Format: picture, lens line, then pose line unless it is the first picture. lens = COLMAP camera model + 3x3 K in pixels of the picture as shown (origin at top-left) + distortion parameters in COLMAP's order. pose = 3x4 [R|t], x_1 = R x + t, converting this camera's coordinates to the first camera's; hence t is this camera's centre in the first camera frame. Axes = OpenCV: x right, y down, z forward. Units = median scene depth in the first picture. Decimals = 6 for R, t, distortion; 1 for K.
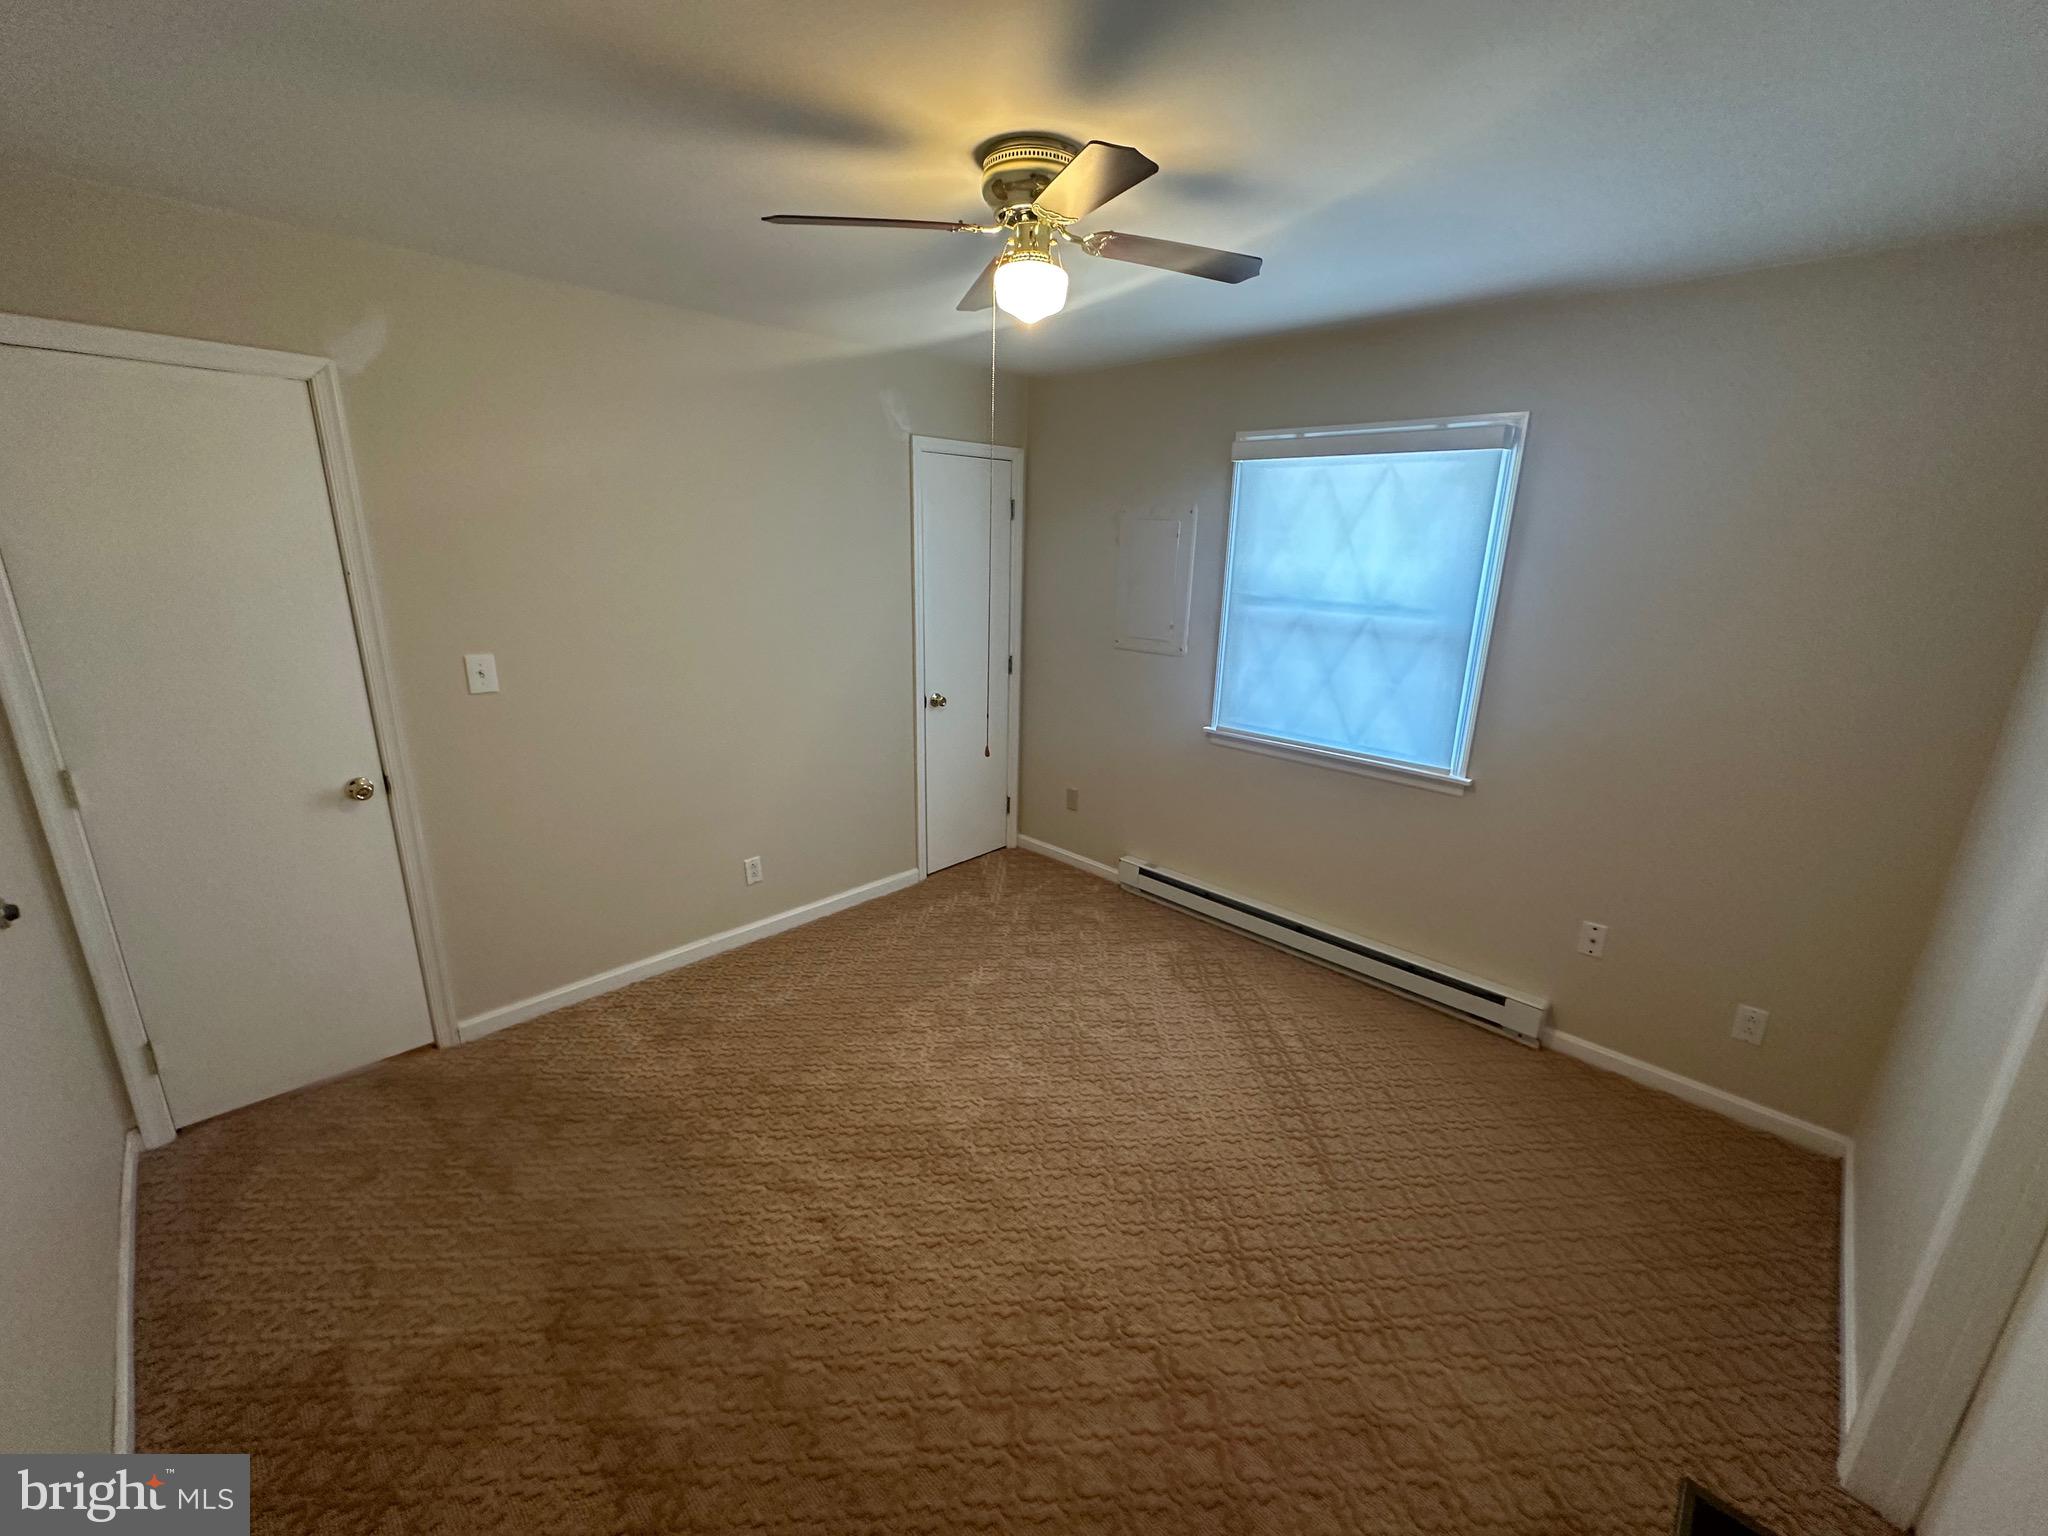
lens RADIAL K [[816.2, 0, 1029.5], [0, 816.2, 778.7], [0, 0, 1]] dist [0.000371, 0.003280]
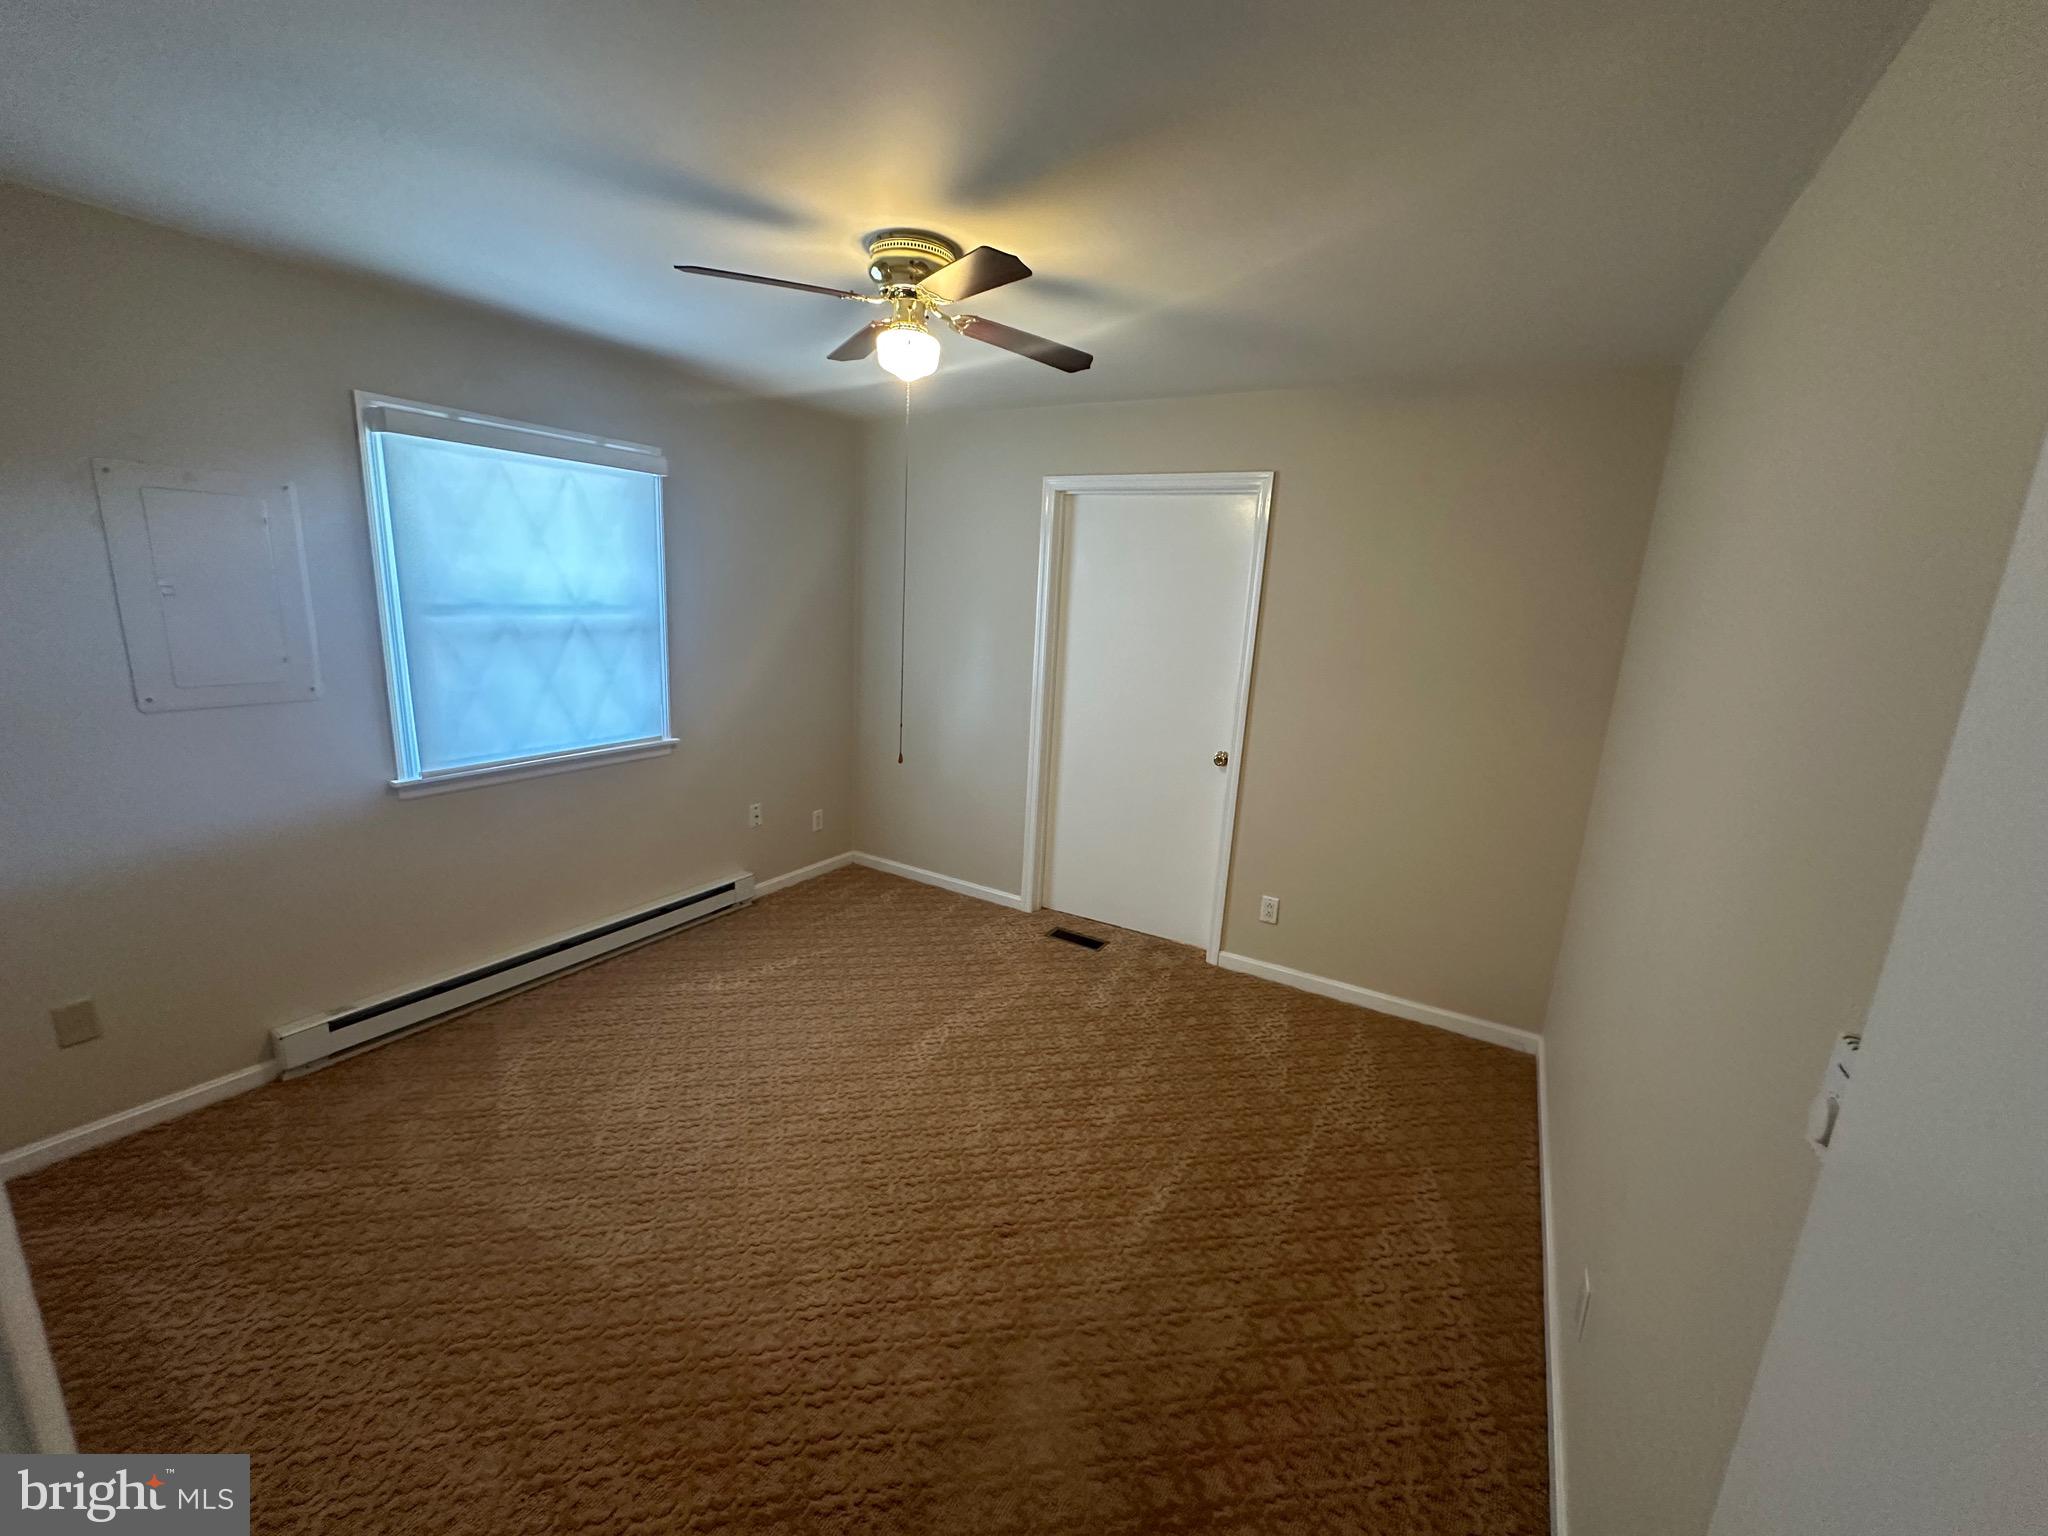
lens RADIAL K [[818.0, 0, 1026.1], [0, 818.0, 766.8], [0, 0, 1]] dist [-0.009024, 0.003218]
pose [[-0.224006, -0.259340, 0.939449, -0.722346], [0.209154, 0.928693, 0.306243, -0.216760], [-0.951880, 0.265090, -0.153790, 0.660504]]
